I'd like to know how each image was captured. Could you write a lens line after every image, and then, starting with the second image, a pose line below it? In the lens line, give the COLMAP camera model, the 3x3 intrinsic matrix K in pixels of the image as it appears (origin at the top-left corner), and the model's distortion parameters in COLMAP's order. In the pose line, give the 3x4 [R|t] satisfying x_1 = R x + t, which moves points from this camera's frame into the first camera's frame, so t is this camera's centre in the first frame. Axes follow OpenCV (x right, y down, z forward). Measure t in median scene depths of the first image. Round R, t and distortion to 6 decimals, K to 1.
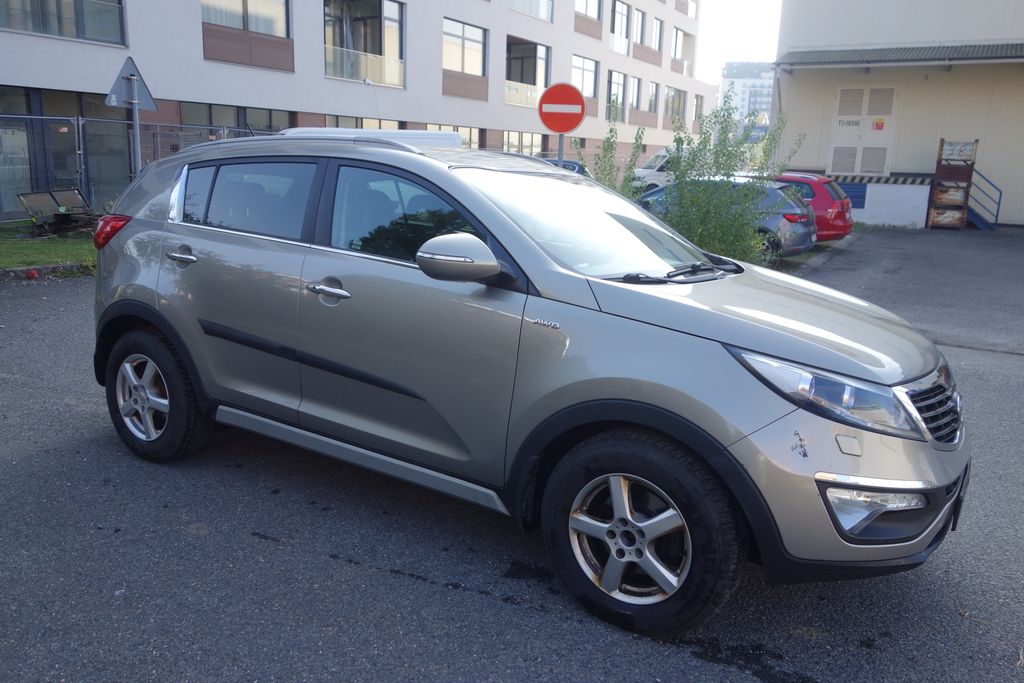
lens RADIAL K [[810.6, 0, 511.0], [0, 810.6, 343.3], [0, 0, 1]] dist [0.001678, -0.004465]
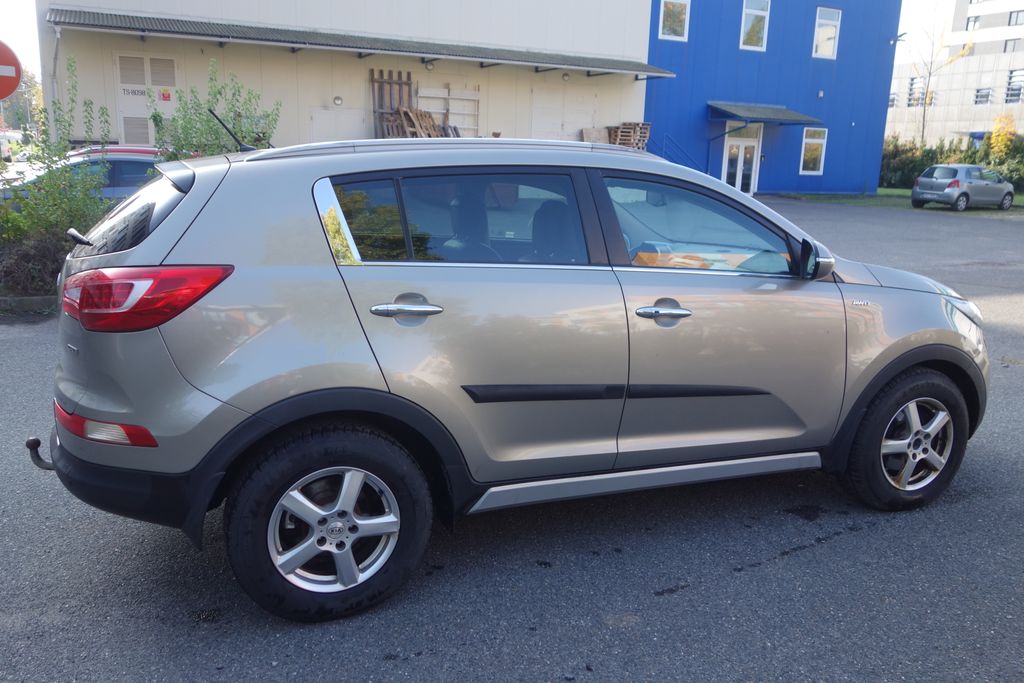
lens RADIAL K [[810.6, 0, 506.7], [0, 810.6, 345.3], [0, 0, 1]] dist [0.001678, -0.004465]
pose [[0.572328, -0.200831, 0.795052, -0.940398], [0.165773, 0.977864, 0.127676, -0.154614], [-0.803094, 0.058726, 0.592951, 0.517052]]
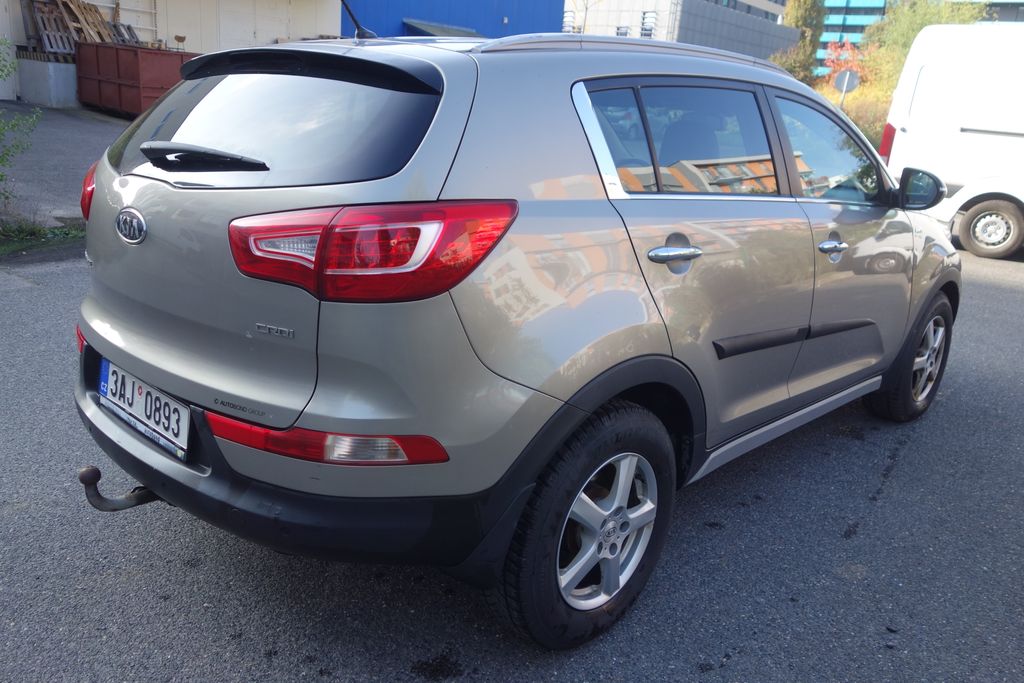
lens RADIAL K [[810.6, 0, 505.6], [0, 810.6, 346.4], [0, 0, 1]] dist [0.001678, -0.004465]
pose [[0.195691, -0.306318, 0.931598, -1.002839], [0.140718, 0.948905, 0.282450, -0.227463], [-0.970517, 0.075820, 0.228797, 1.003941]]
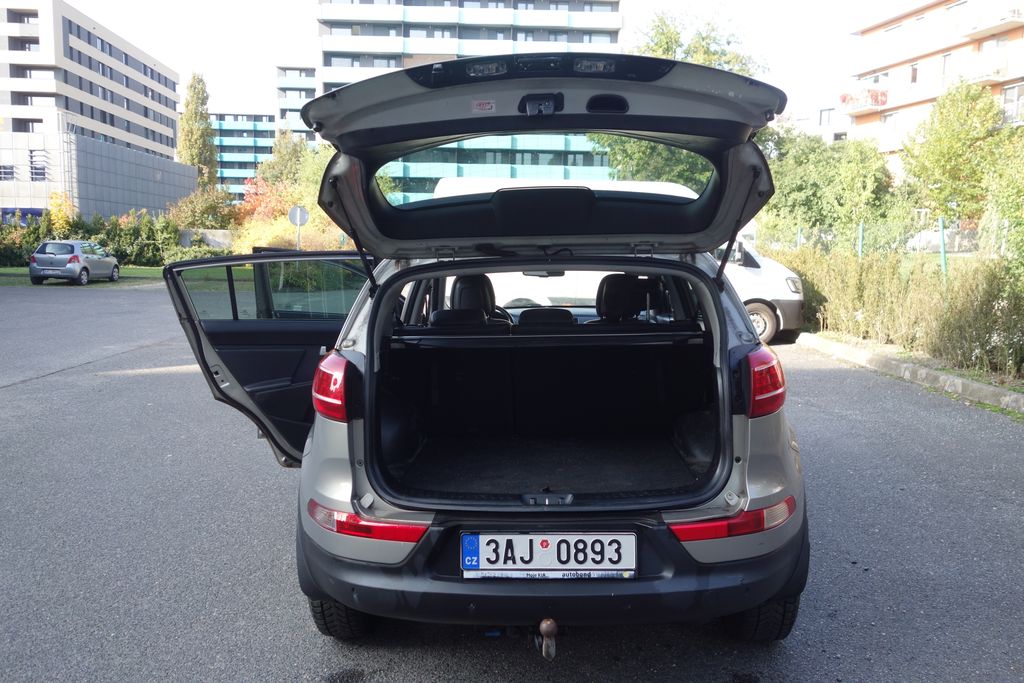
lens RADIAL K [[810.6, 0, 518.6], [0, 810.6, 337.3], [0, 0, 1]] dist [0.001678, -0.004465]
pose [[-0.504113, -0.127380, 0.854192, -1.074723], [0.158291, 0.958681, 0.236380, -0.431208], [-0.849007, 0.254373, -0.463120, 1.820879]]
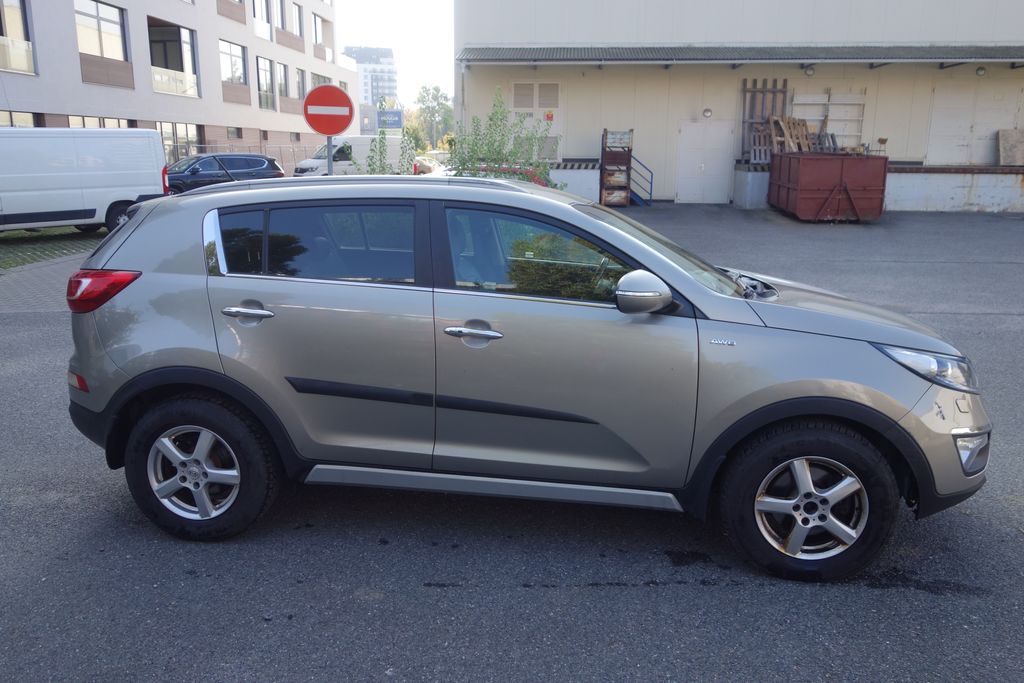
lens RADIAL K [[810.6, 0, 509.6], [0, 810.6, 344.0], [0, 0, 1]] dist [0.001678, -0.004465]
pose [[0.904362, -0.120972, 0.409261, -0.524770], [0.113058, 0.992632, 0.043579, -0.078829], [-0.411518, 0.006859, 0.911376, 0.046488]]
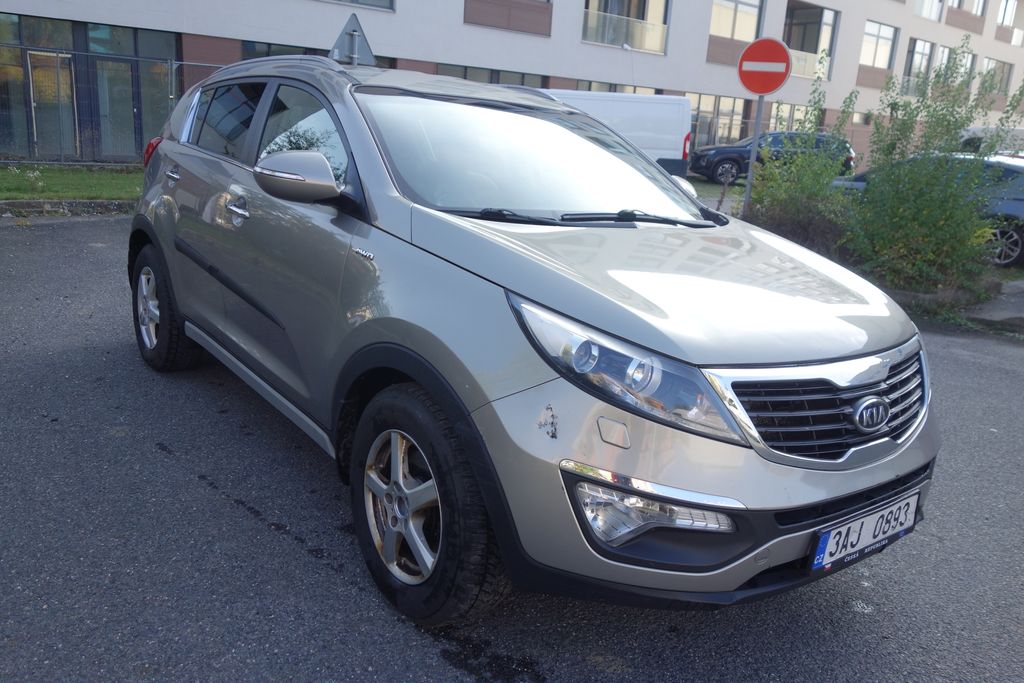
lens RADIAL K [[810.6, 0, 513.1], [0, 810.6, 342.7], [0, 0, 1]] dist [0.001678, -0.004465]
pose [[0.941756, 0.118859, -0.314591, 0.360309], [-0.109301, 0.992853, 0.047920, 0.009147], [0.318038, -0.010743, 0.948017, 0.153648]]
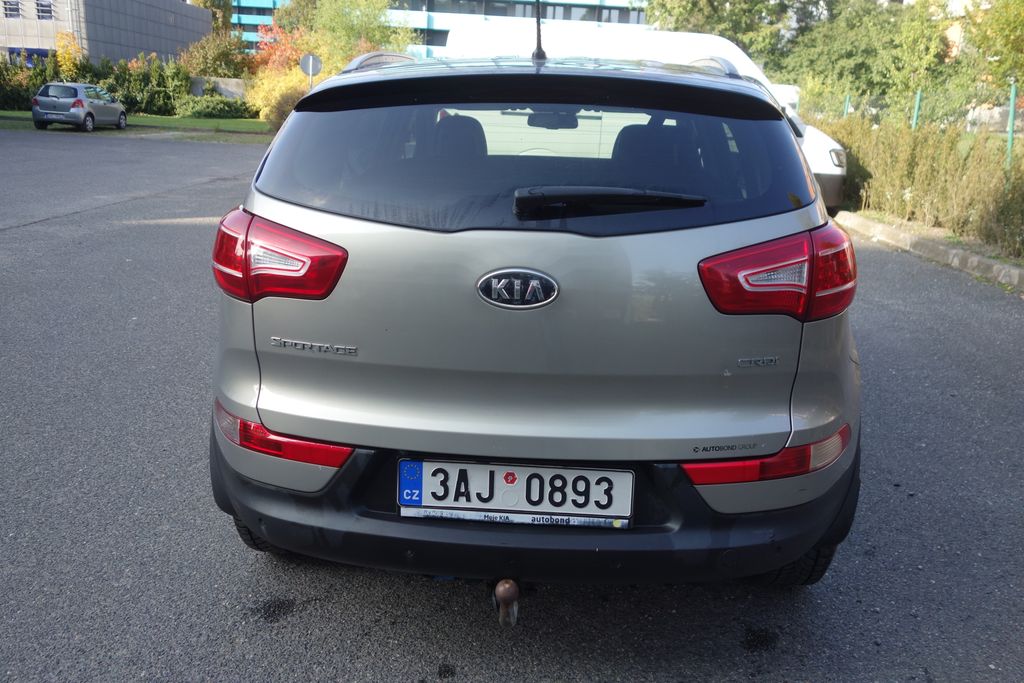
lens RADIAL K [[810.6, 0, 509.6], [0, 810.6, 344.8], [0, 0, 1]] dist [0.001678, -0.004465]
pose [[-0.464964, -0.292873, 0.835484, -0.895906], [0.130025, 0.910875, 0.391662, -0.363608], [-0.875729, 0.290743, -0.385444, 1.679567]]
